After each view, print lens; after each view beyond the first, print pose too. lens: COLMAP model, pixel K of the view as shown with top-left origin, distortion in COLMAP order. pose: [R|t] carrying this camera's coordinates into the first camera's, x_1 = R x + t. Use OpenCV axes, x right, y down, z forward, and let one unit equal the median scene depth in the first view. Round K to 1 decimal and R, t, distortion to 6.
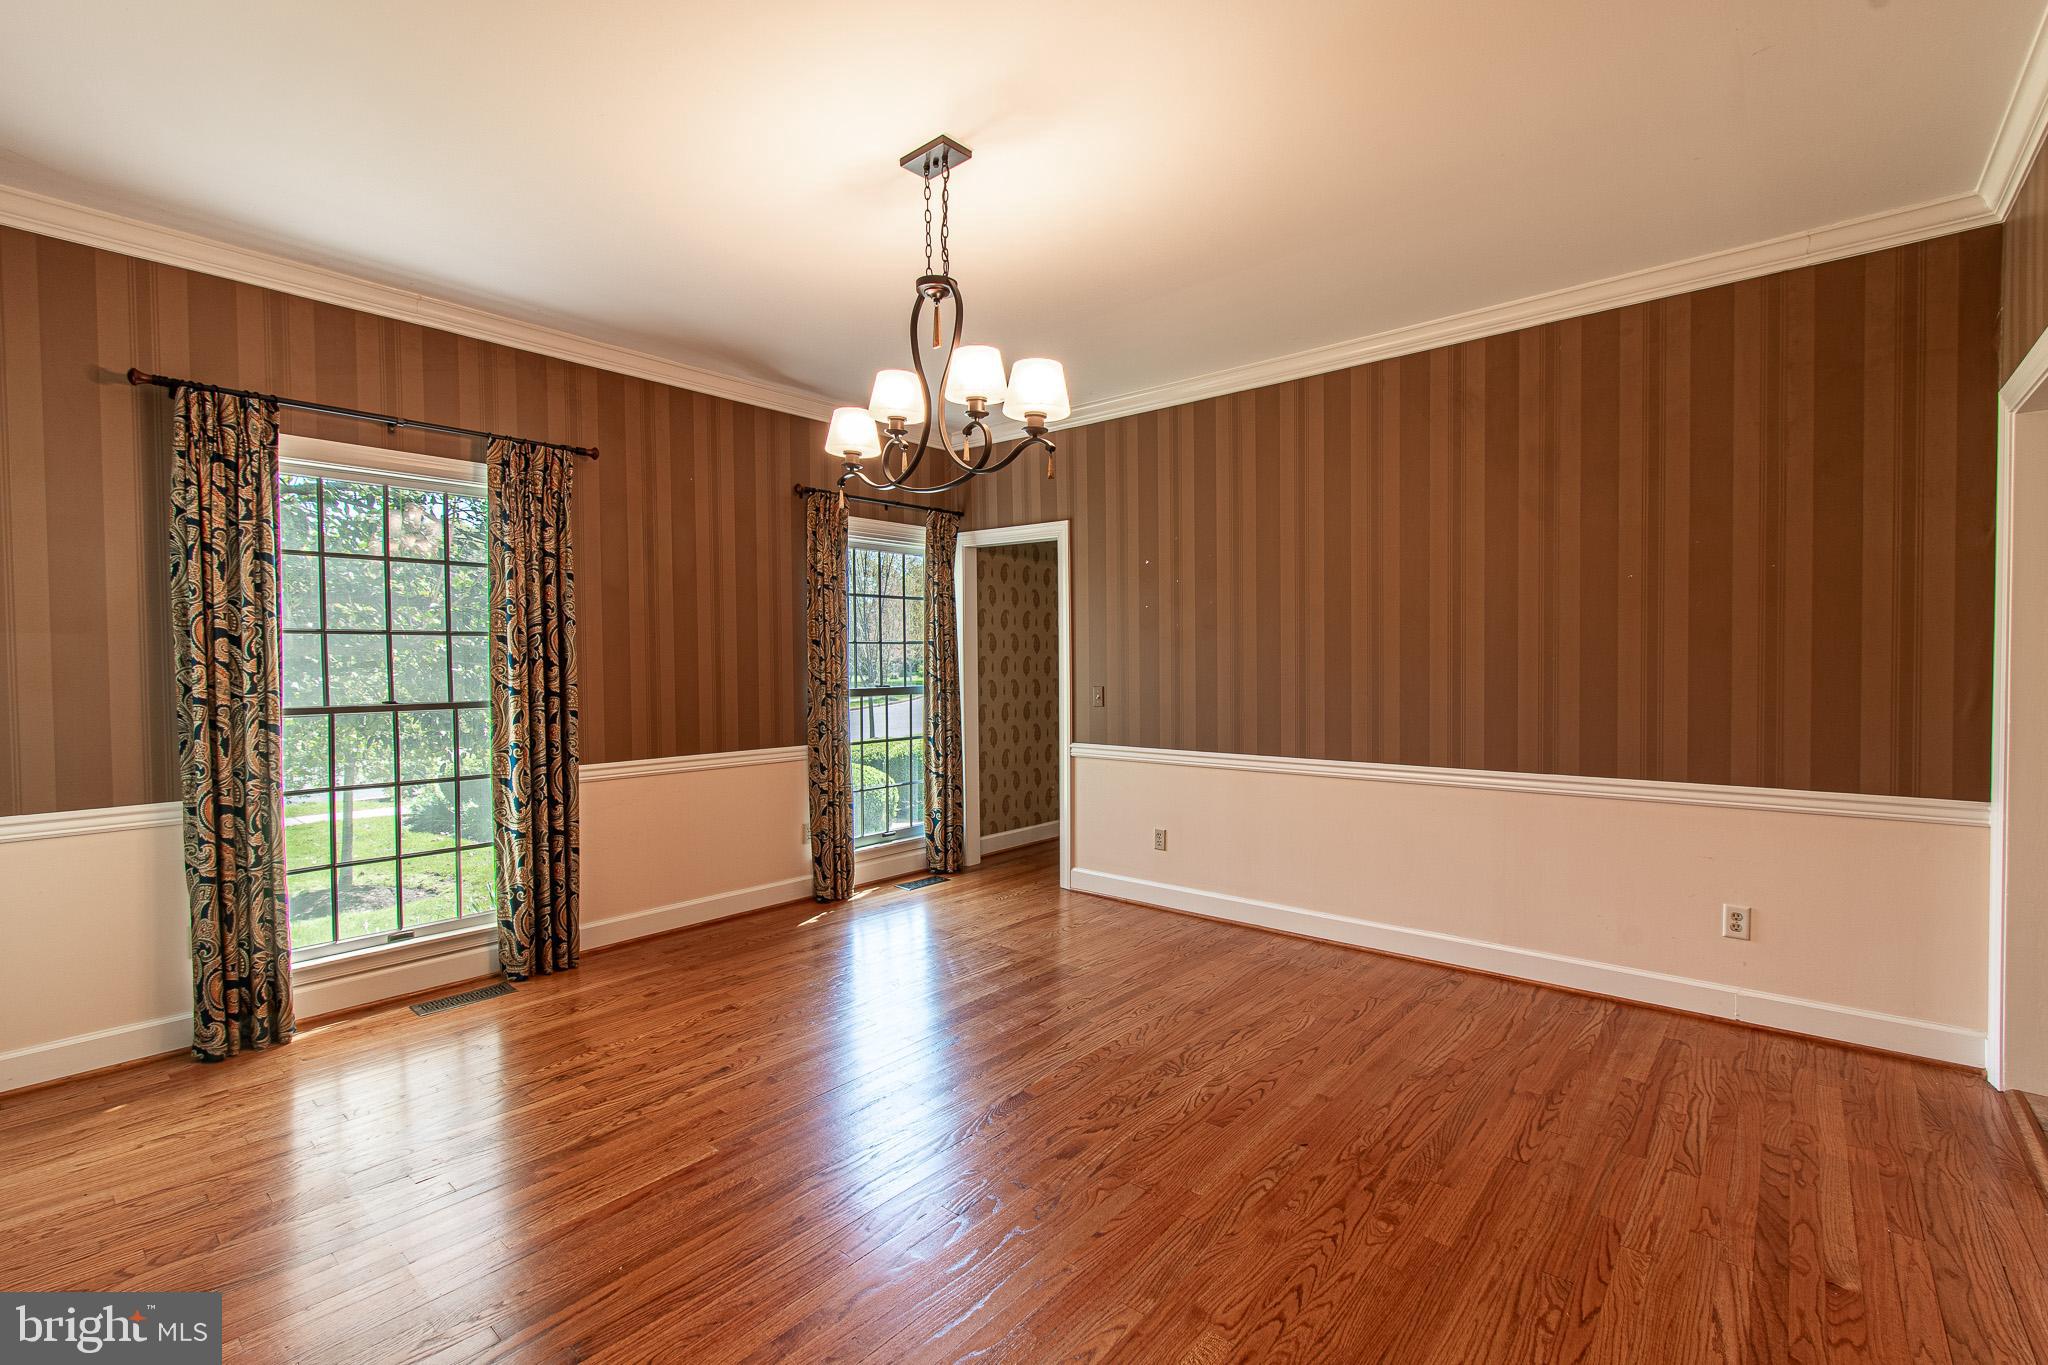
lens RADIAL K [[901.1, 0, 1023.2], [0, 901.1, 681.1], [0, 0, 1]] dist [0.006448, 0.000184]
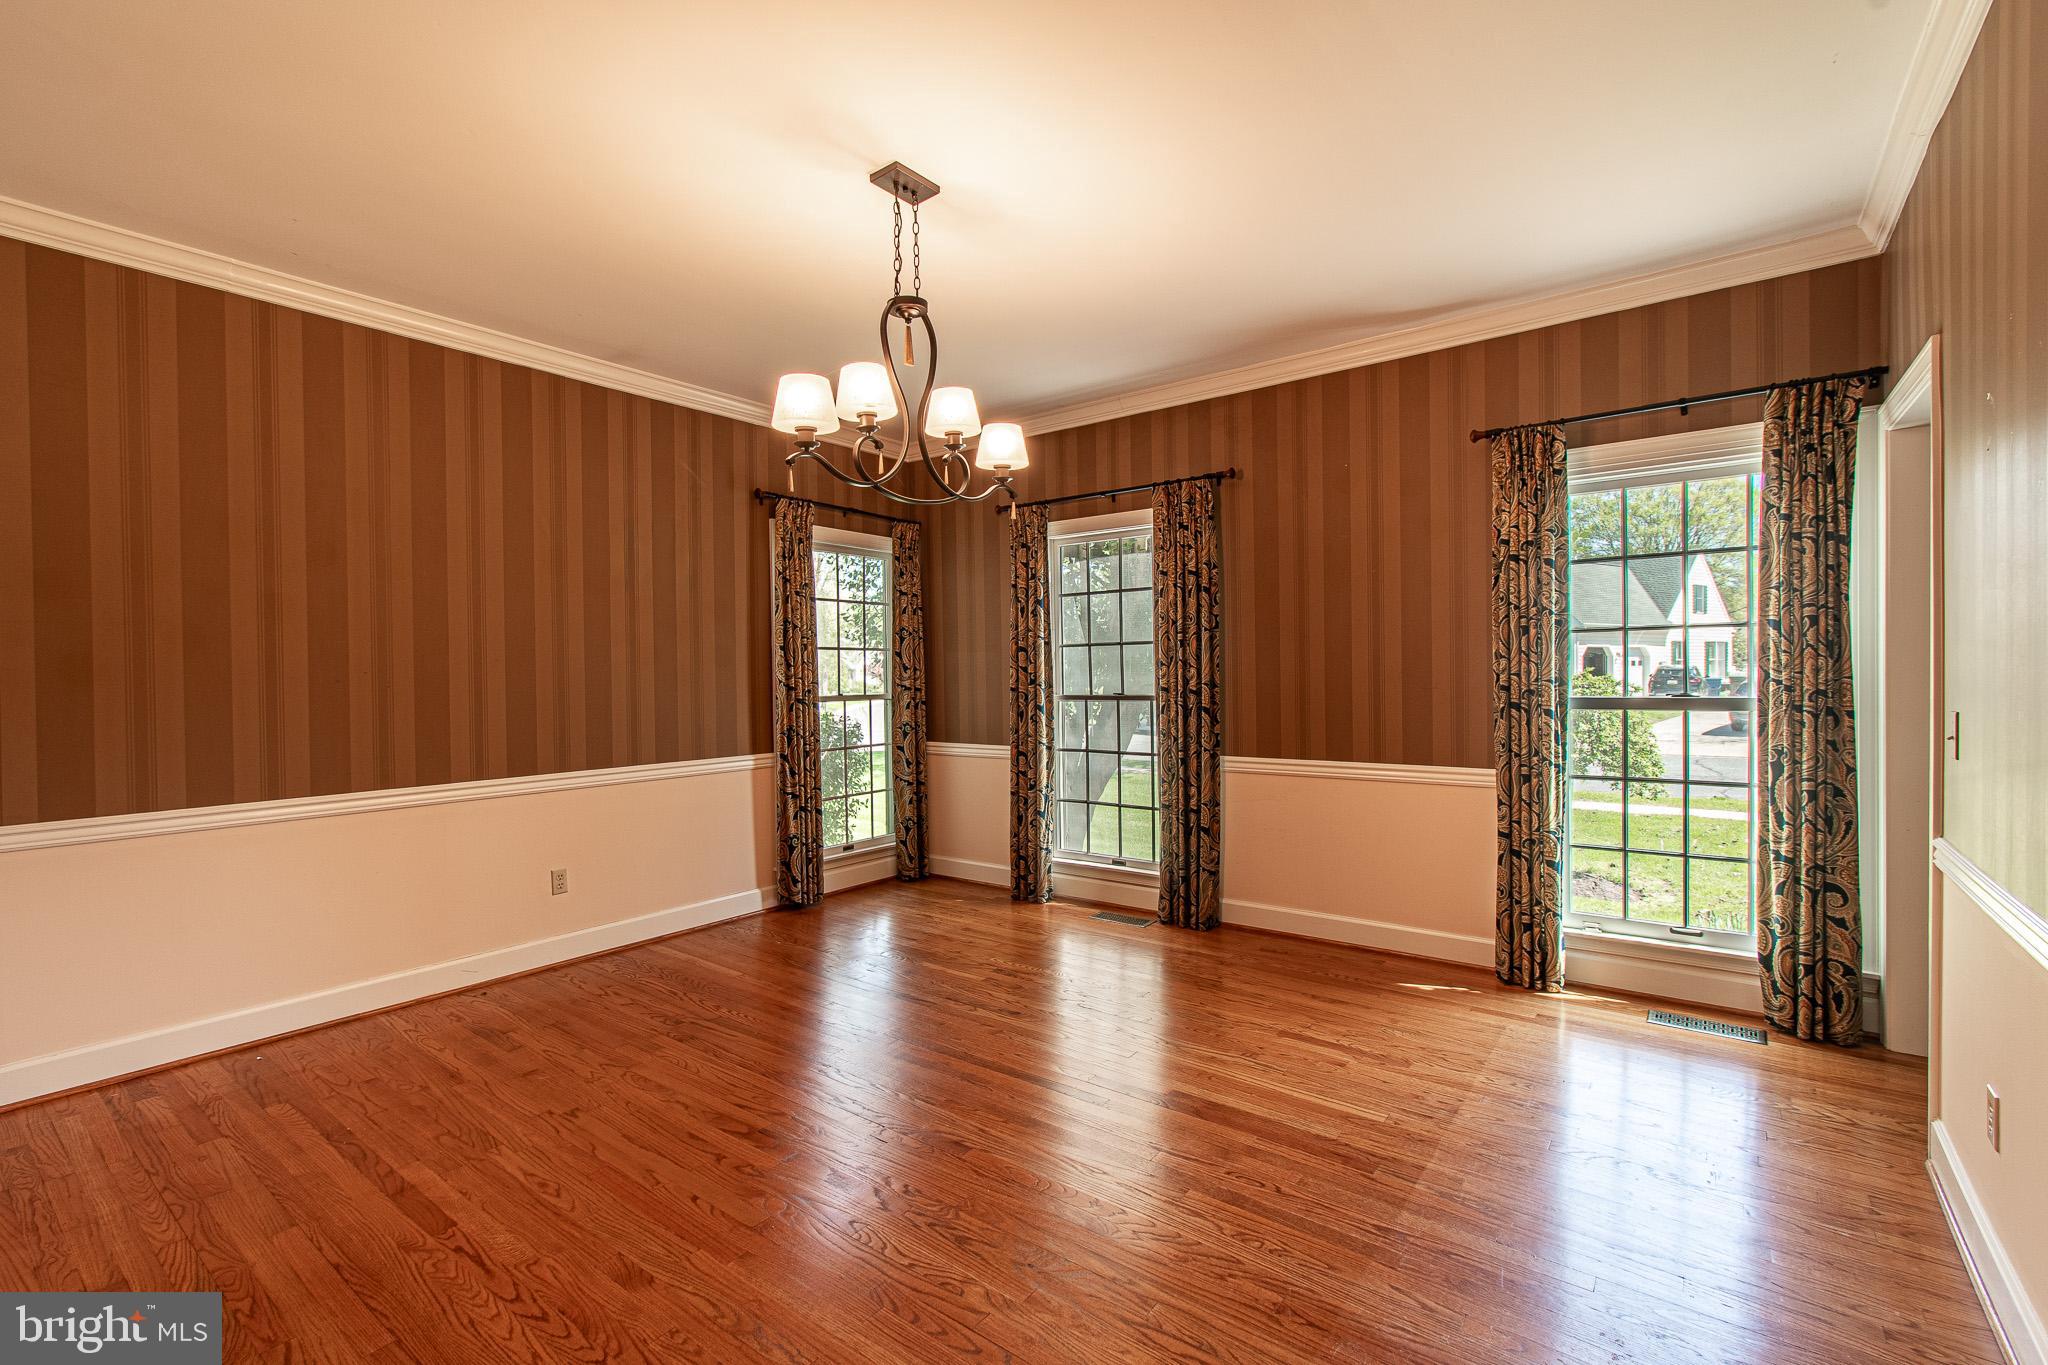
lens RADIAL K [[901.1, 0, 1021.4], [0, 901.1, 690.5], [0, 0, 1]] dist [0.006448, 0.000184]
pose [[0.063824, 0.027561, -0.997581, 0.597329], [-0.006526, 0.999609, 0.027199, -0.016591], [0.997940, 0.004774, 0.063978, 0.668655]]
